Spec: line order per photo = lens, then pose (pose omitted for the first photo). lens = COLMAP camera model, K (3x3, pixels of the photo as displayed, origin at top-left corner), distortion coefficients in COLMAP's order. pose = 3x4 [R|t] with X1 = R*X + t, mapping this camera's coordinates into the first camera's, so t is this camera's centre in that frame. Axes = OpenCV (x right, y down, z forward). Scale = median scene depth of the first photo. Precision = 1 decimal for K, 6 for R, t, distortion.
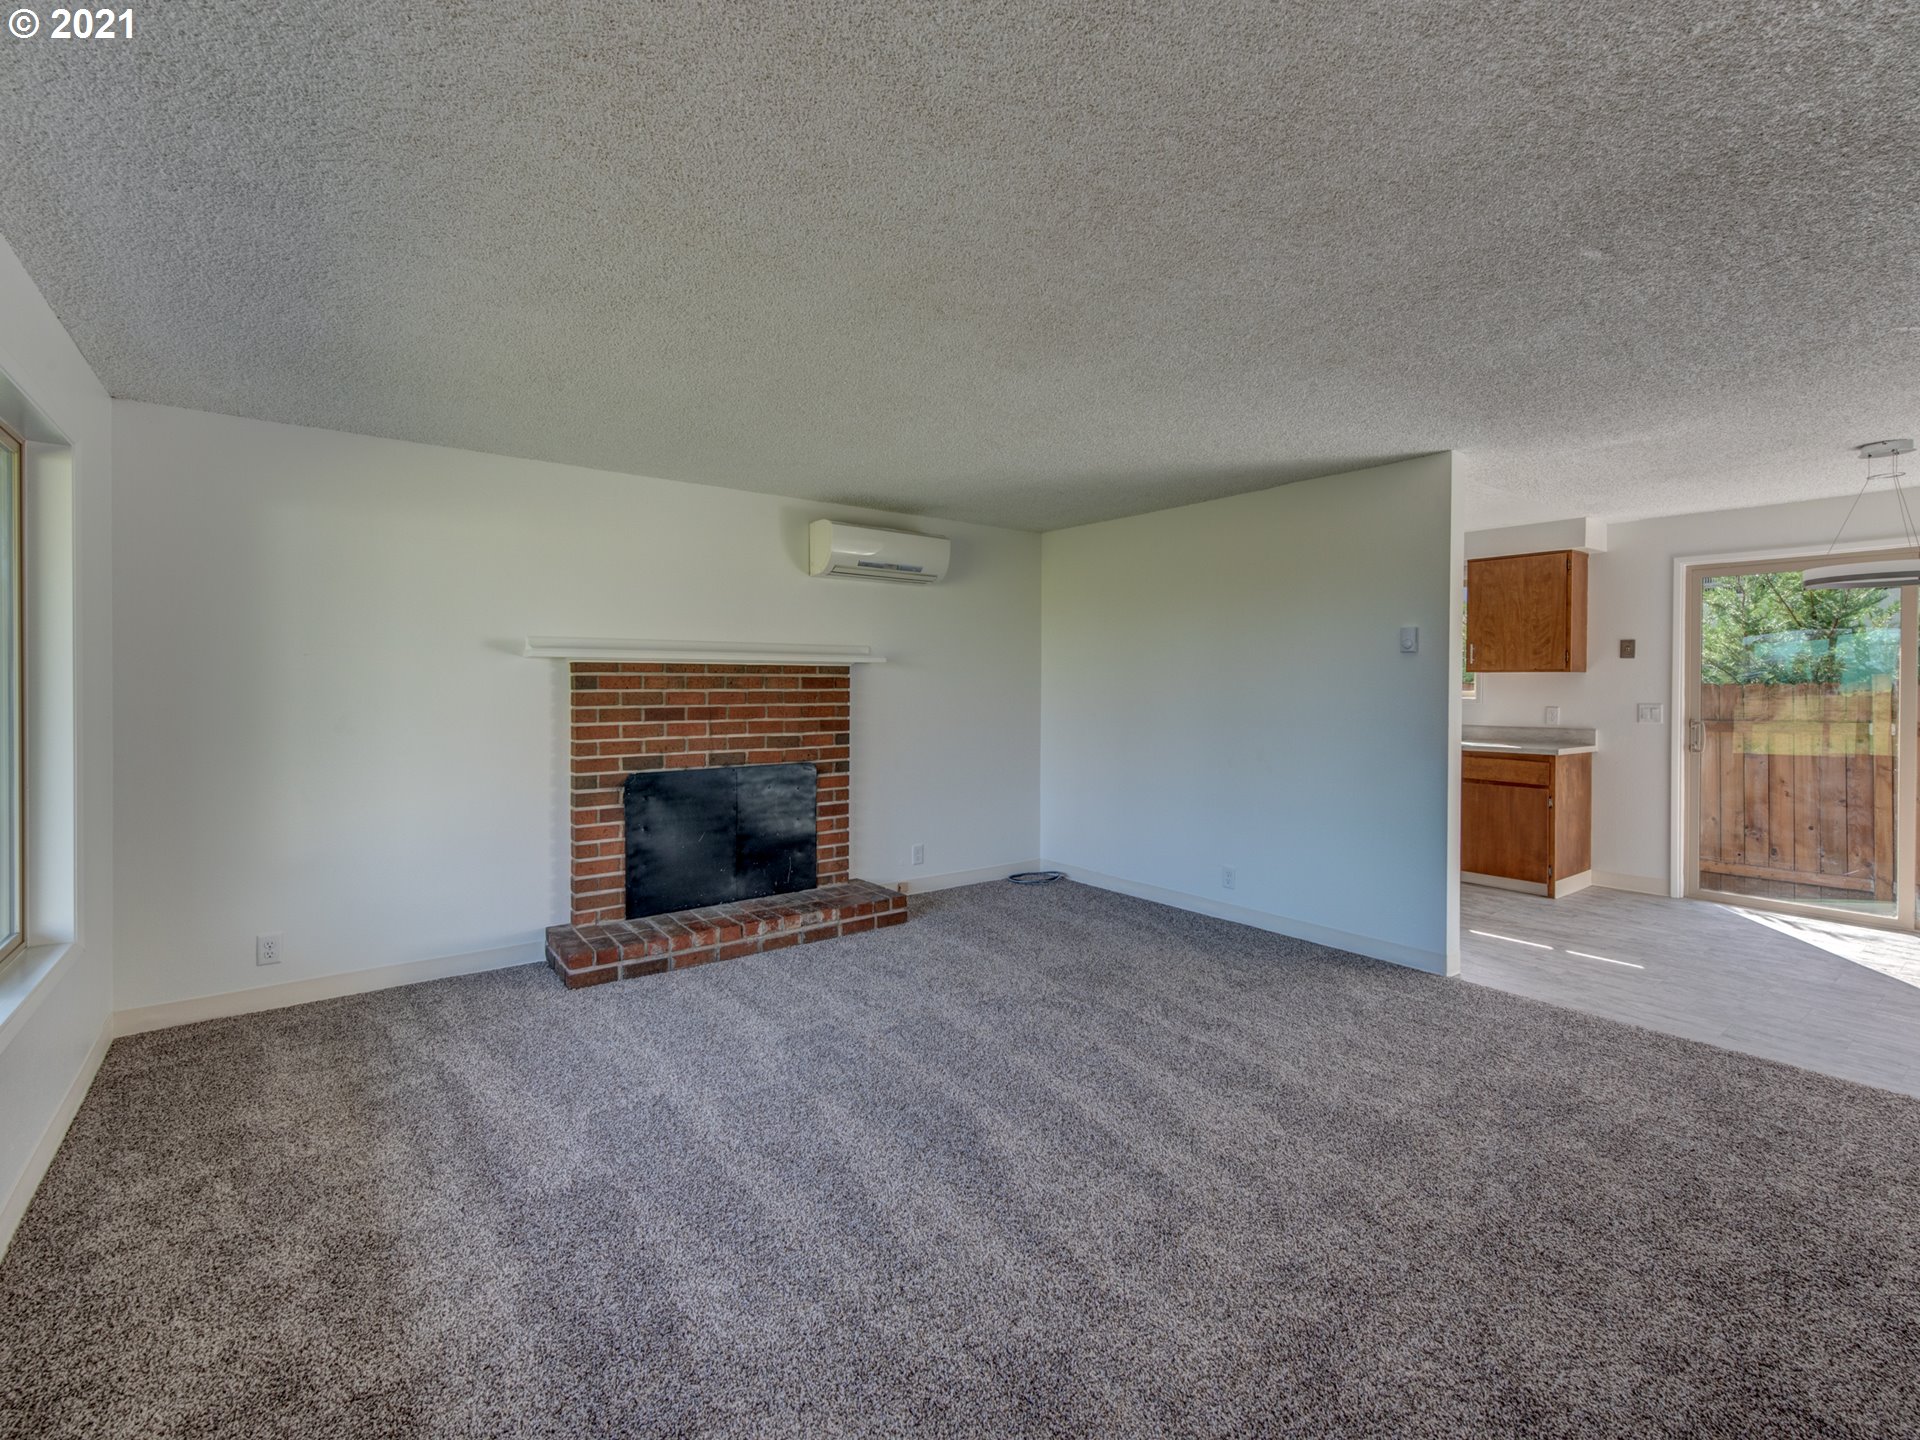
lens RADIAL K [[870.3, 0, 967.7], [0, 870.3, 689.2], [0, 0, 1]] dist [0.004720, 0.000238]
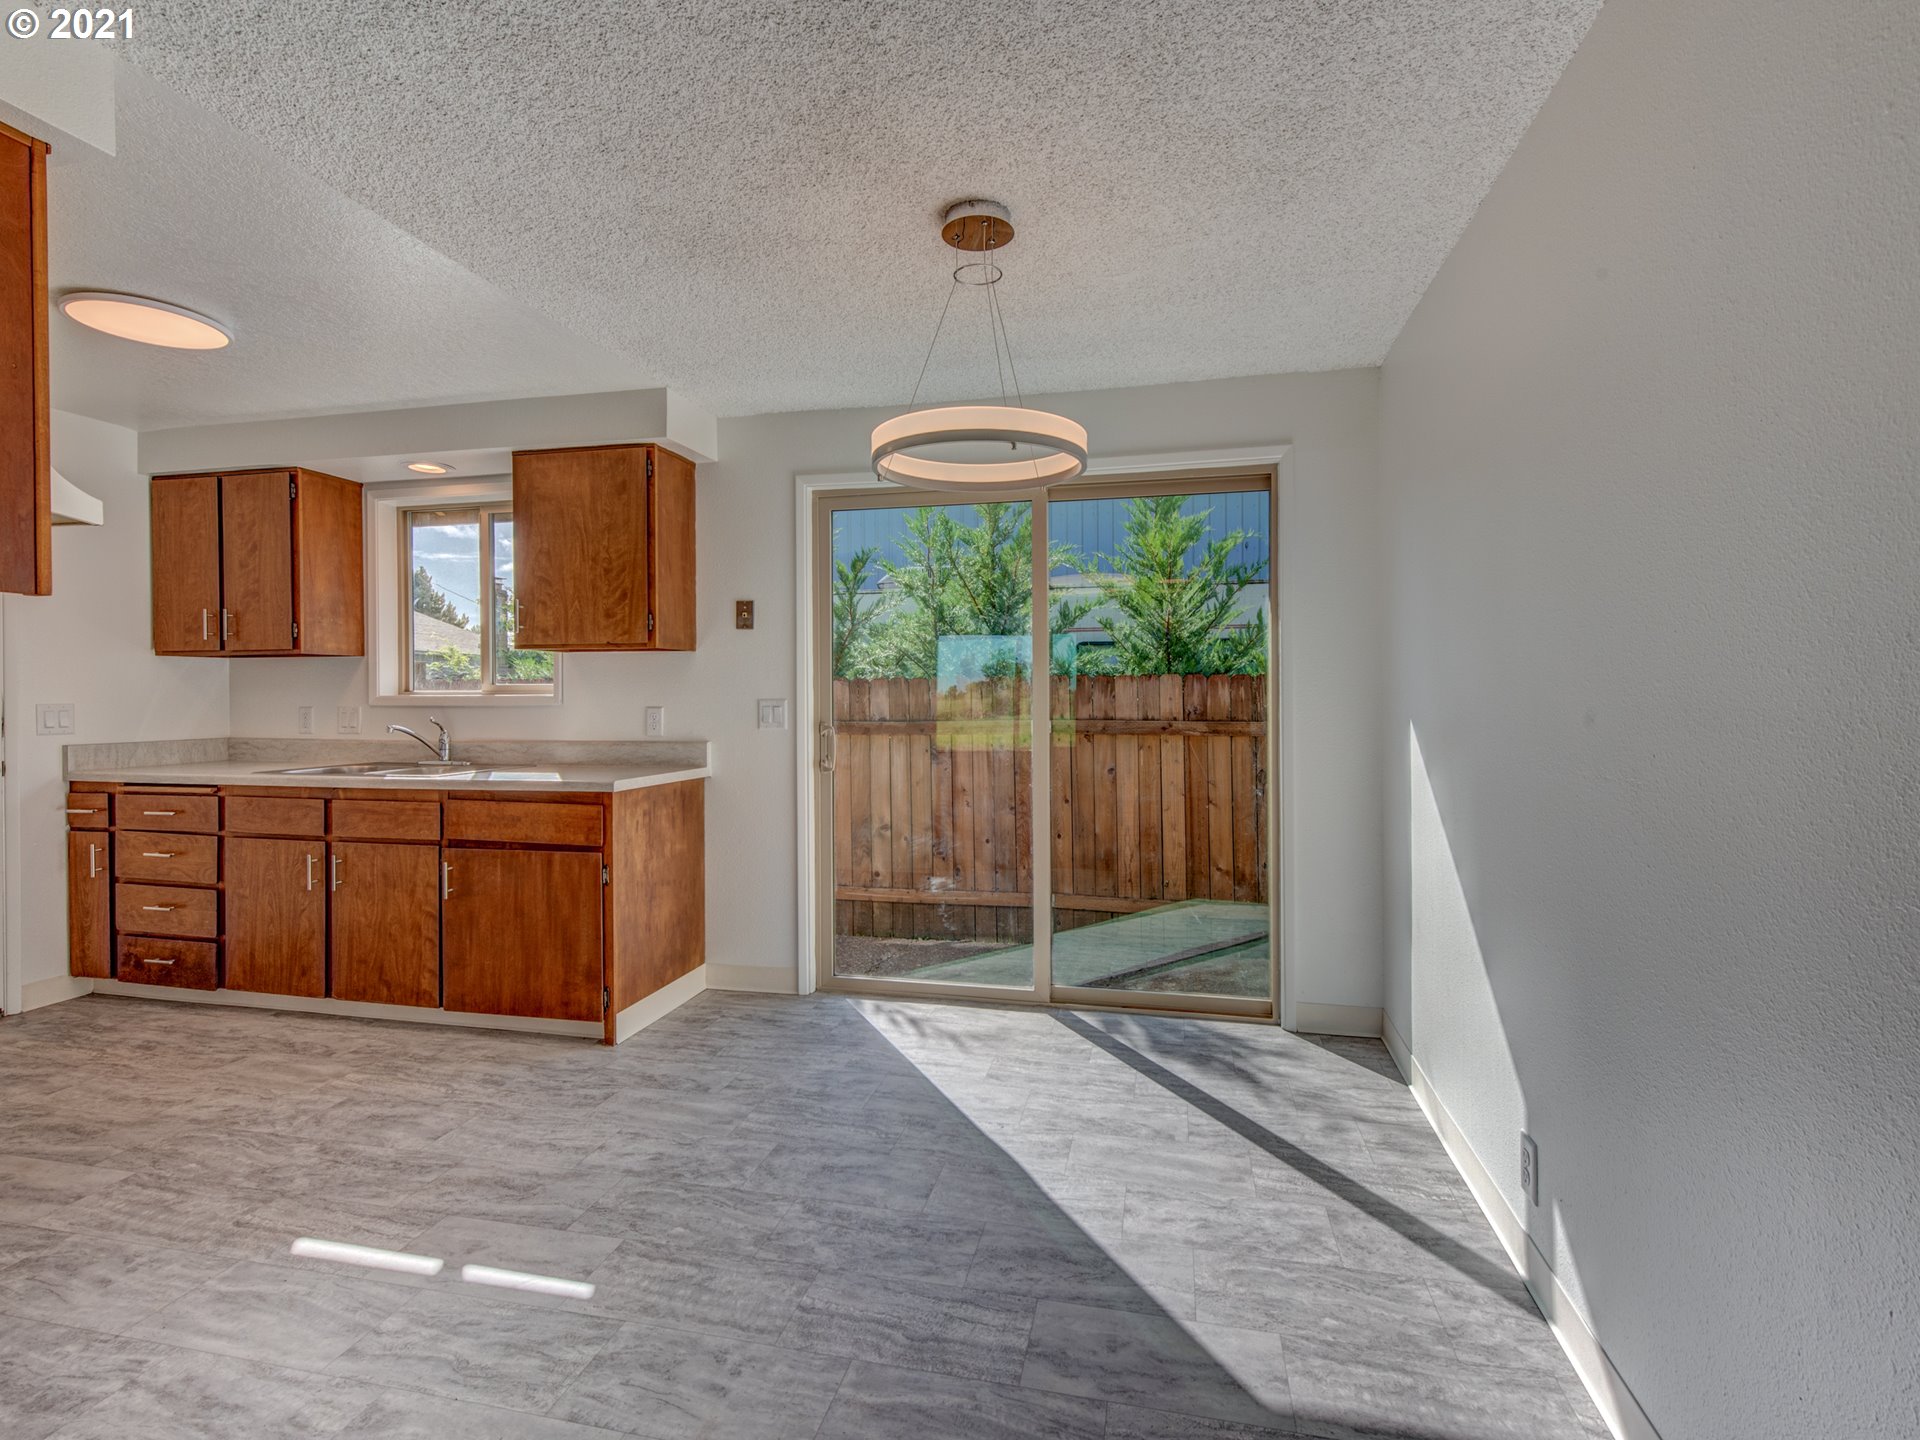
lens RADIAL K [[897.9, 0, 968.7], [0, 897.9, 704.0], [0, 0, 1]] dist [0.004188, -0.000025]
pose [[0.767384, -0.012215, 0.641072, 0.458016], [0.012237, 0.999915, 0.004404, 0.018704], [-0.641071, 0.004465, 0.767468, 0.387842]]
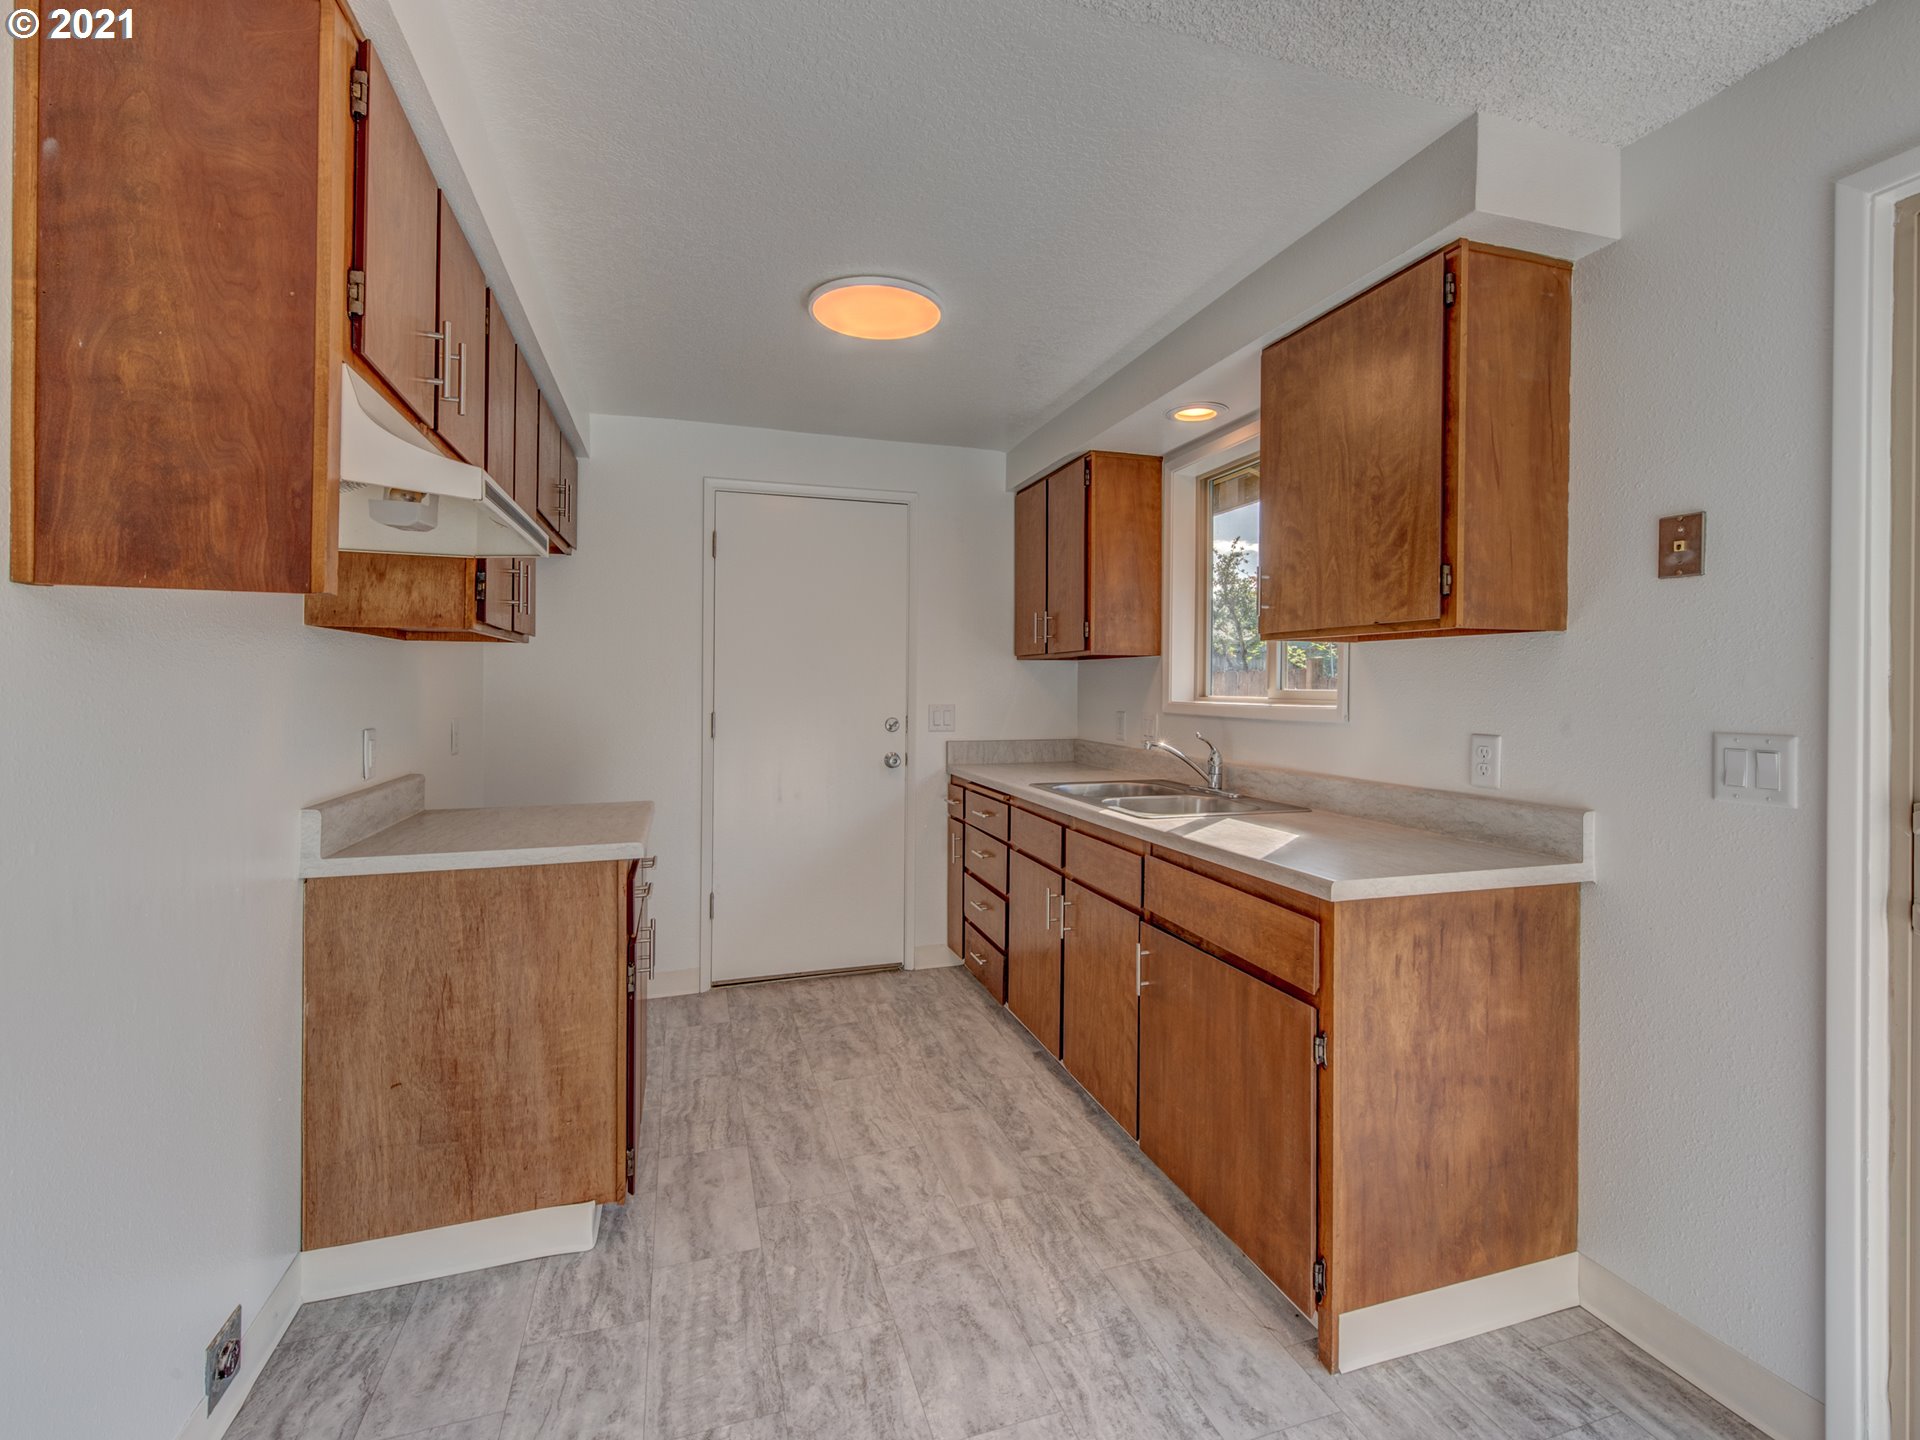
lens RADIAL K [[870.3, 0, 967.7], [0, 870.3, 689.2], [0, 0, 1]] dist [0.004720, 0.000238]
pose [[0.945434, 0.001419, -0.325811, 0.623727], [-0.003750, 0.999972, -0.006524, 0.005267], [0.325792, 0.007390, 0.945412, 0.641936]]
